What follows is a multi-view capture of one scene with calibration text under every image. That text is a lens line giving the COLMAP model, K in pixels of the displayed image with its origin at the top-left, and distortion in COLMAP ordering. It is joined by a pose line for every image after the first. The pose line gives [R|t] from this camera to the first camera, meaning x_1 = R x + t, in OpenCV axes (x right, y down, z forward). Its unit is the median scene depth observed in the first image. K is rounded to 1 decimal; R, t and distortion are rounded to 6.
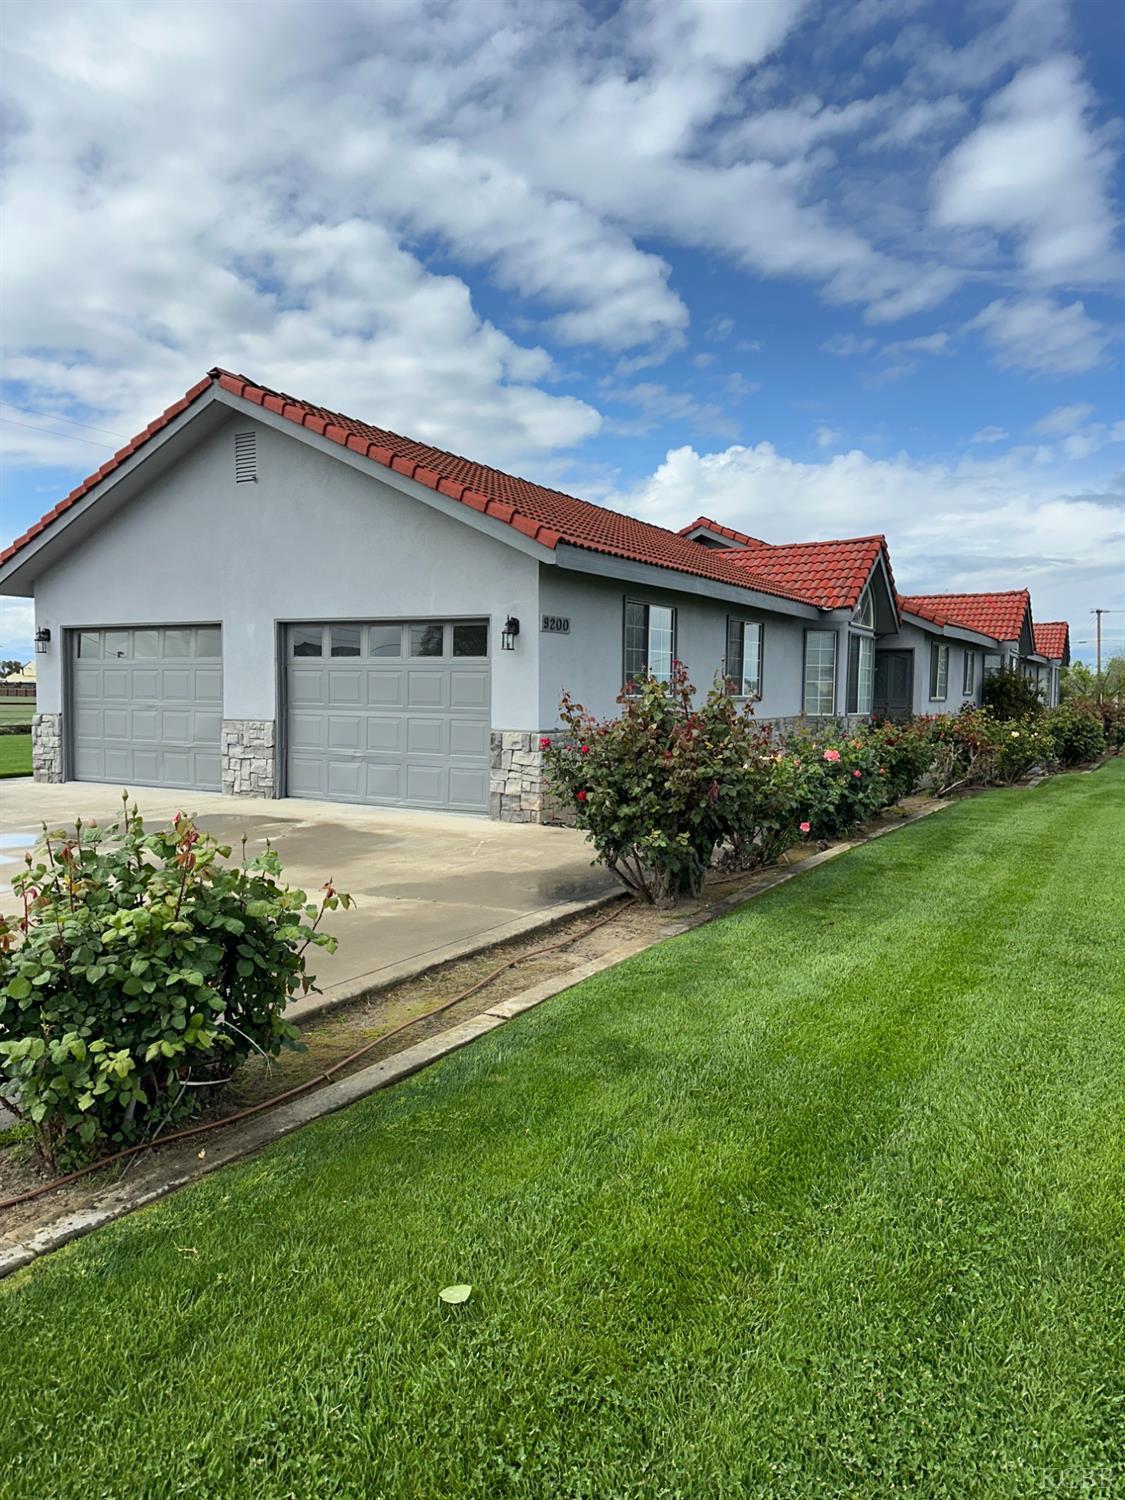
lens RADIAL K [[1066.3, 0, 557.6], [0, 1066.3, 750.4], [0, 0, 1]] dist [0.067794, -0.071090]
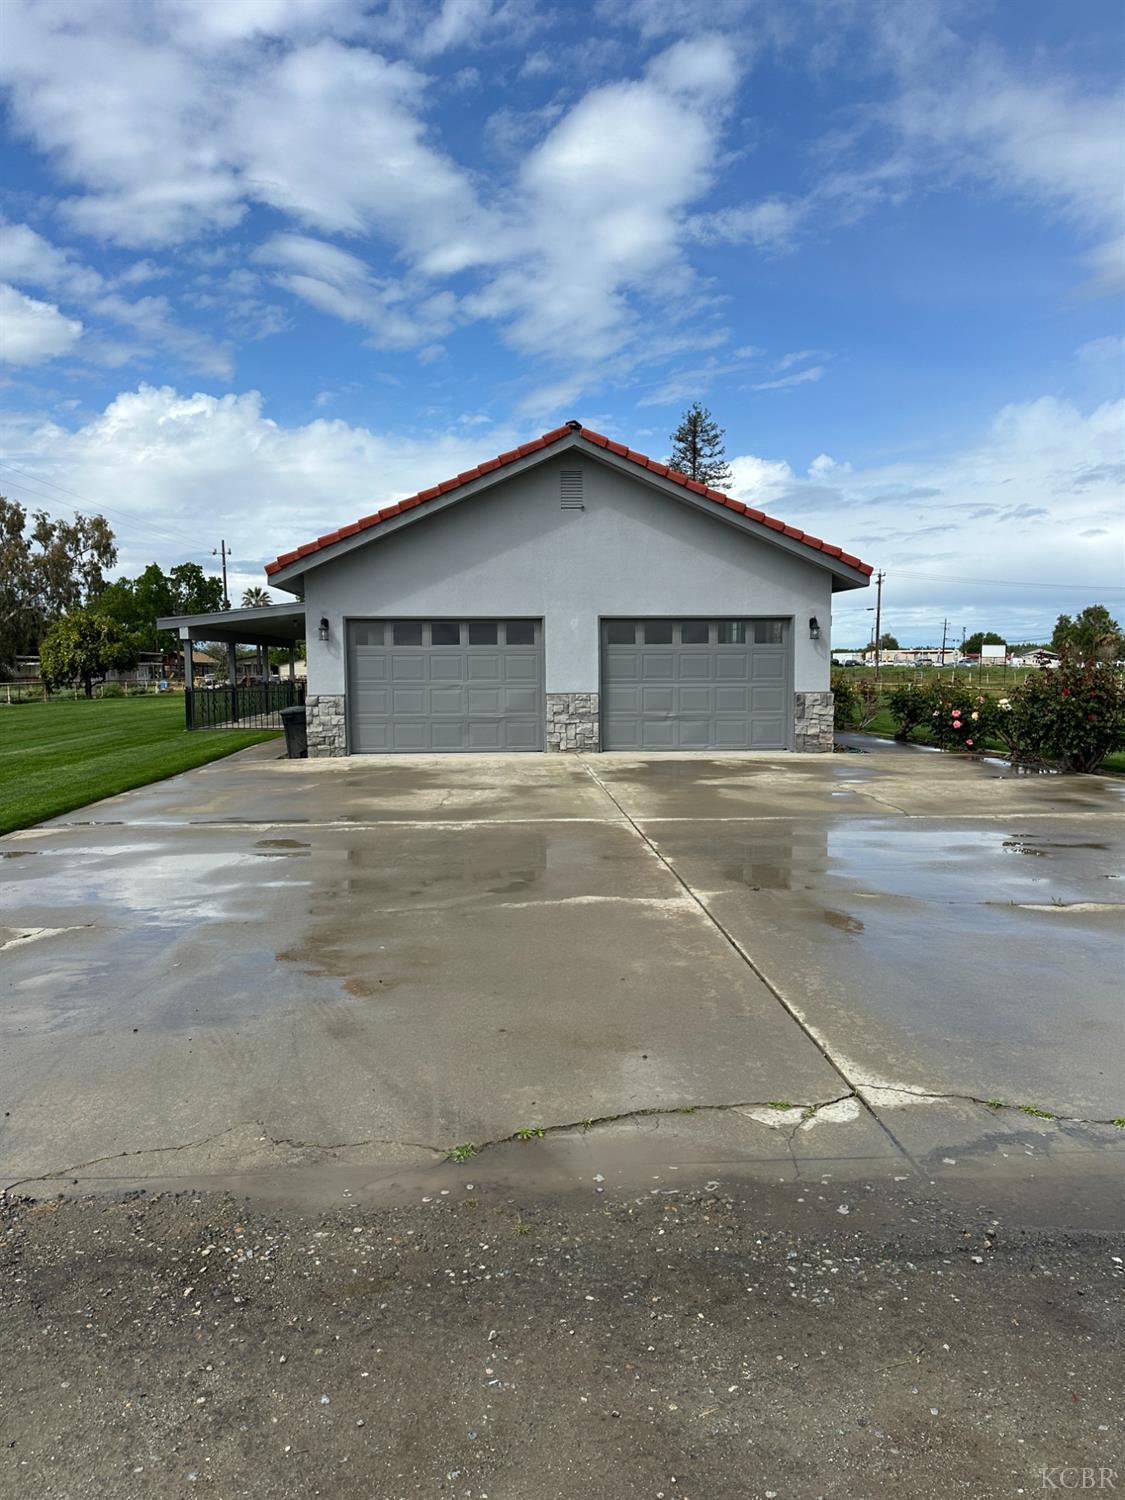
lens RADIAL K [[1066.3, 0, 557.6], [0, 1066.3, 750.4], [0, 0, 1]] dist [0.067794, -0.071090]
pose [[0.861756, -0.067655, 0.502792, -0.967312], [0.046687, 0.997438, 0.054194, -0.030637], [-0.505171, -0.023228, 0.862707, -0.104205]]
